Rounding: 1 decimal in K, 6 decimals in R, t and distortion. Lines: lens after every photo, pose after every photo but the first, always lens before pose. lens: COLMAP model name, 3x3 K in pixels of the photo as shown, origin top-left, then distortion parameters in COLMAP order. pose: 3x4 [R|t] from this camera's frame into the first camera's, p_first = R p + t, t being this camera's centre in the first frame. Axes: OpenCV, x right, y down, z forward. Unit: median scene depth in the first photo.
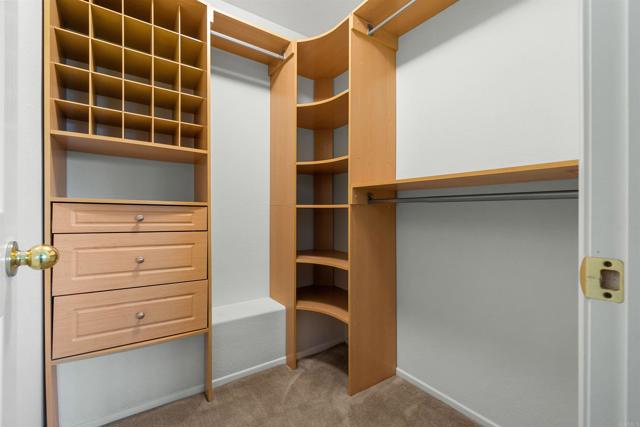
lens RADIAL K [[257.9, 0, 304.7], [0, 257.9, 218.0], [0, 0, 1]] dist [0.011090, -0.000111]
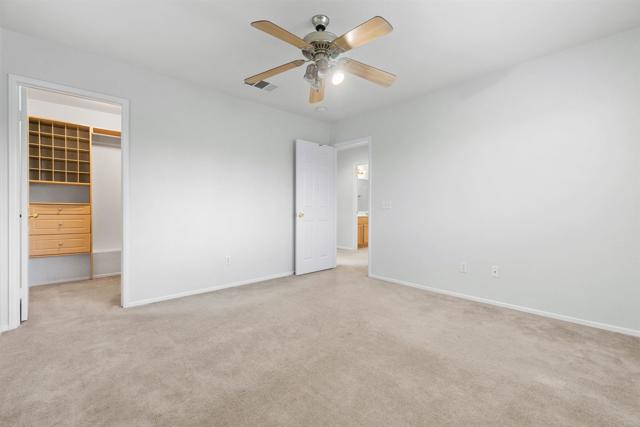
lens RADIAL K [[277.2, 0, 324.0], [0, 277.2, 215.2], [0, 0, 1]] dist [0.000282, 0.000285]
pose [[0.926186, 0.009974, 0.376936, 0.841514], [-0.014832, 0.999840, 0.009986, -0.005314], [-0.376776, -0.014840, 0.926186, -2.785508]]
